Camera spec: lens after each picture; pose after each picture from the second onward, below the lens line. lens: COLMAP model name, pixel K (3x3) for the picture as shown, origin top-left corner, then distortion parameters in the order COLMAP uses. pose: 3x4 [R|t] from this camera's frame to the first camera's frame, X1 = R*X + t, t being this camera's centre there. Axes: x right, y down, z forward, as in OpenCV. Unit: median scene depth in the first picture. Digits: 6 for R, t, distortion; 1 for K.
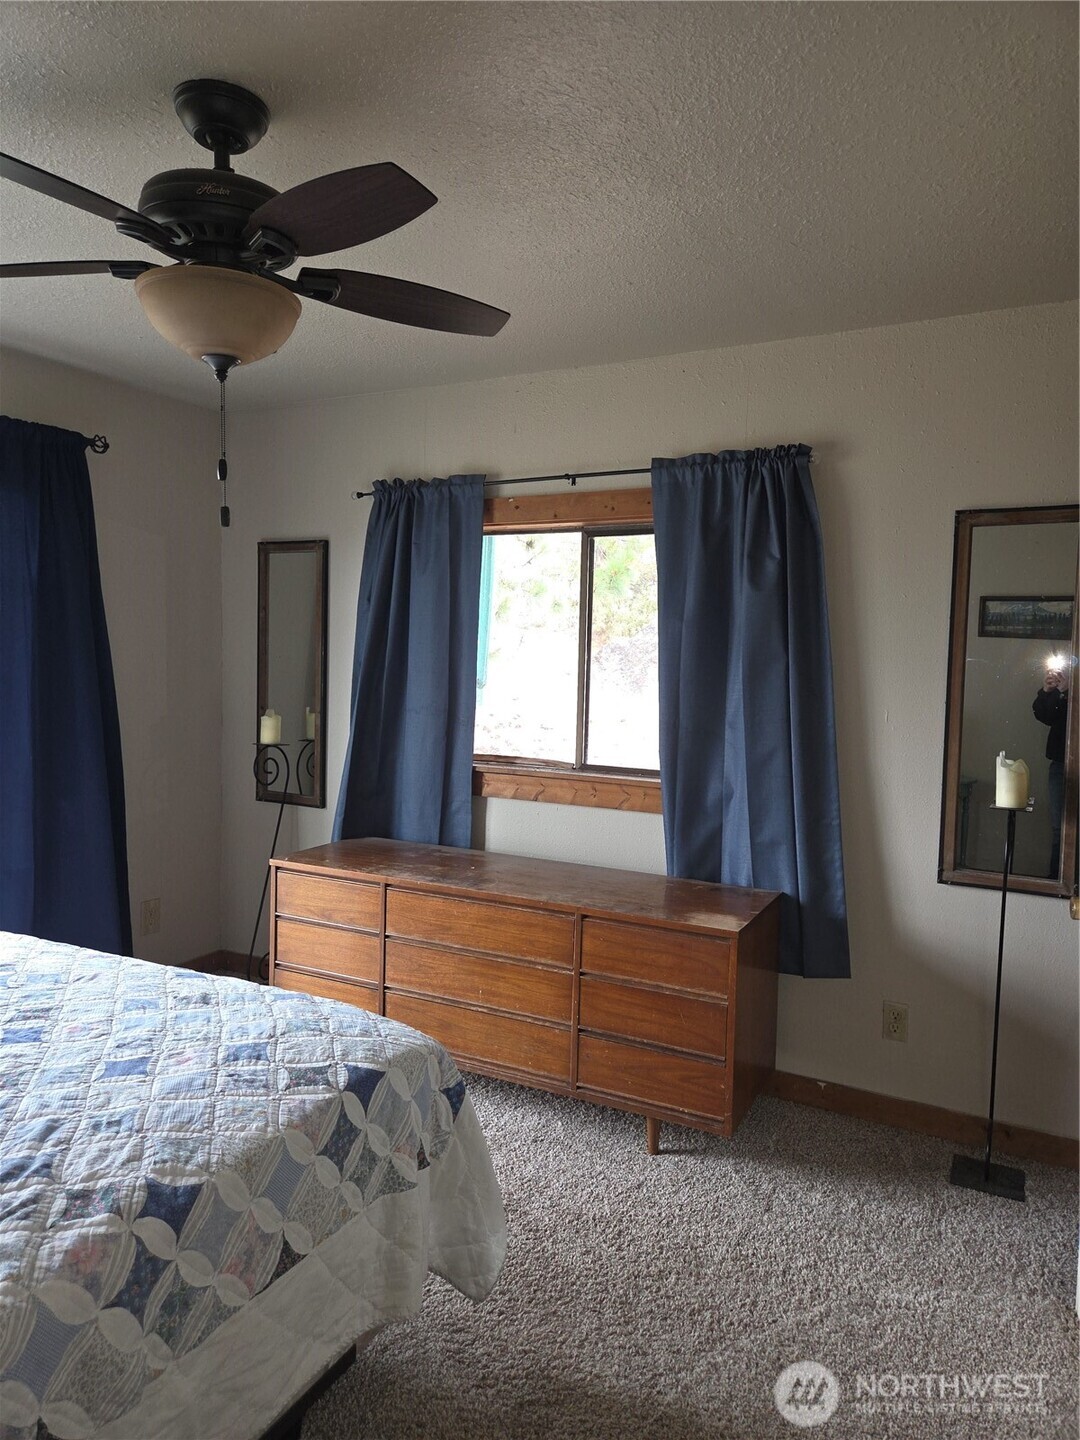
lens RADIAL K [[966.1, 0, 536.9], [0, 966.1, 721.6], [0, 0, 1]] dist [0.076420, -0.060357]
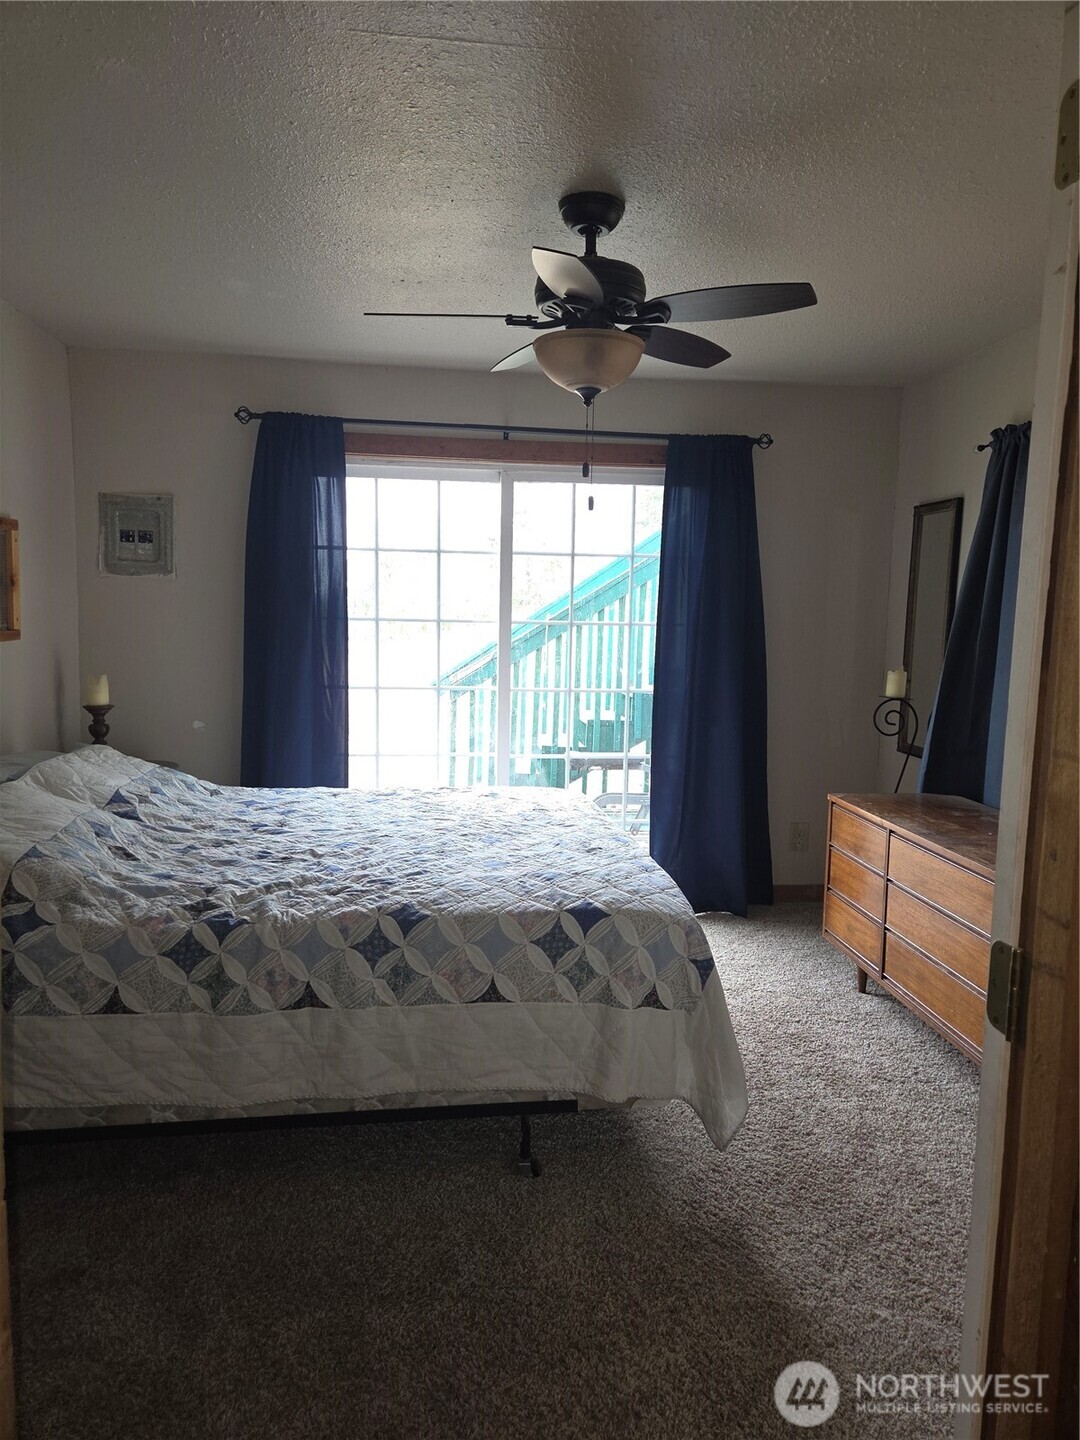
lens RADIAL K [[966.1, 0, 542.4], [0, 966.1, 715.0], [0, 0, 1]] dist [0.076420, -0.060357]
pose [[0.571458, 0.084576, -0.816262, 0.880131], [-0.068105, 0.996131, 0.055534, 0.022232], [0.817801, 0.023856, 0.575007, 0.165923]]
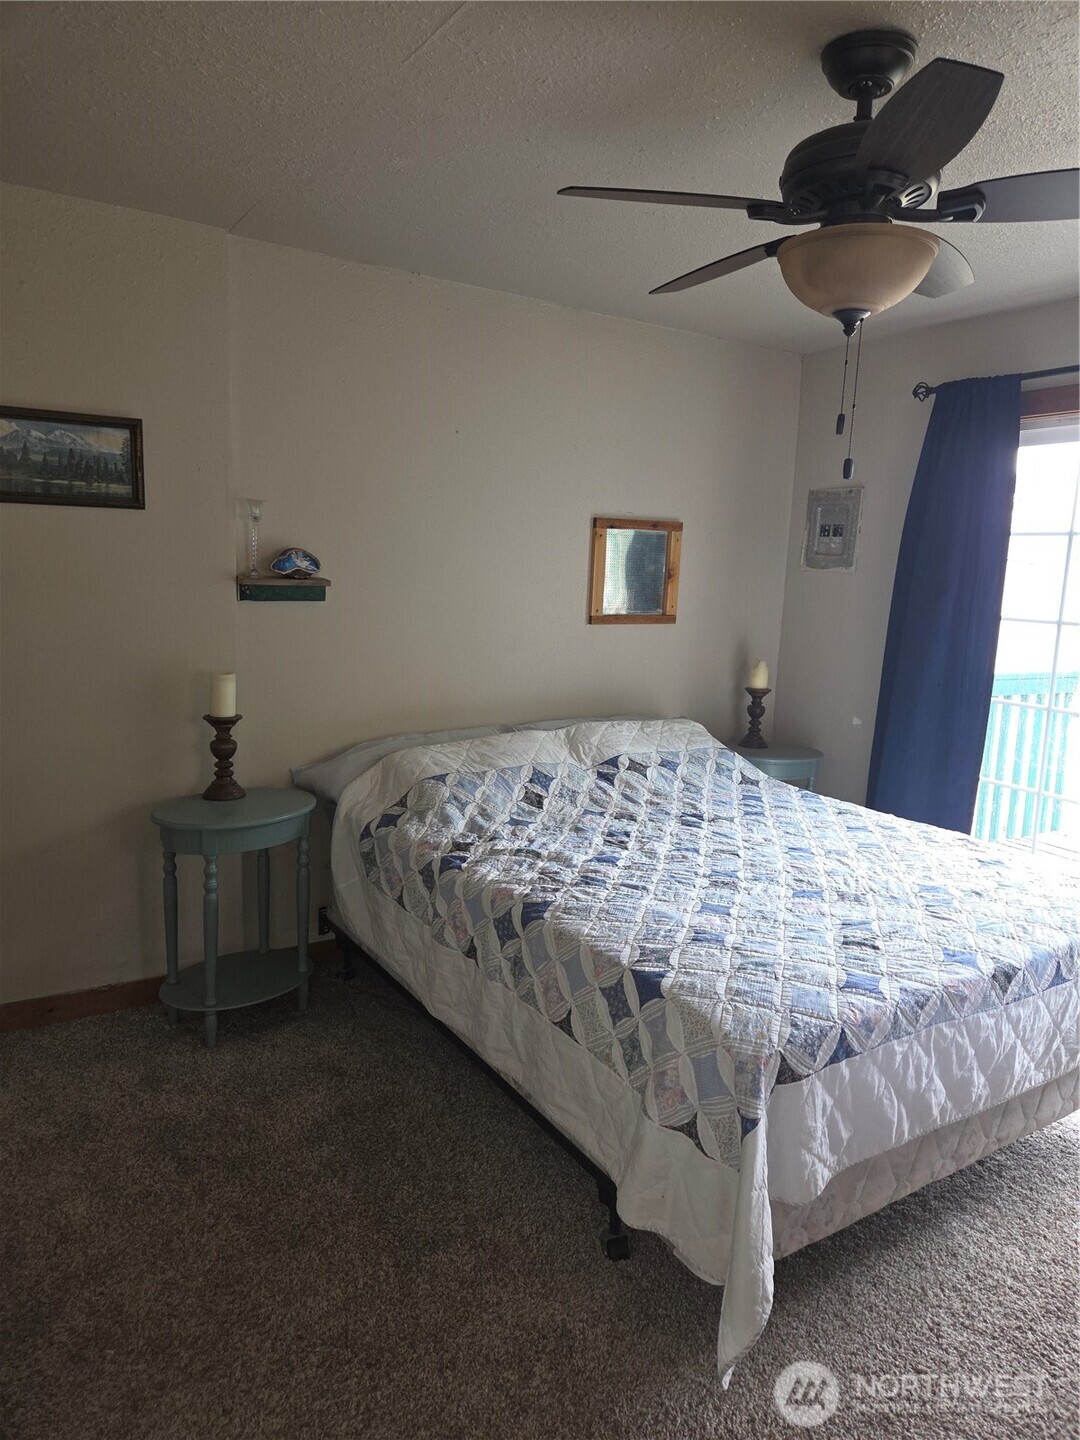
lens RADIAL K [[966.1, 0, 552.7], [0, 966.1, 718.6], [0, 0, 1]] dist [0.076420, -0.060357]
pose [[-0.494290, 0.101038, -0.863405, 0.812581], [-0.113314, 0.977259, 0.179233, -0.114122], [0.861880, 0.186428, -0.471600, 1.390033]]
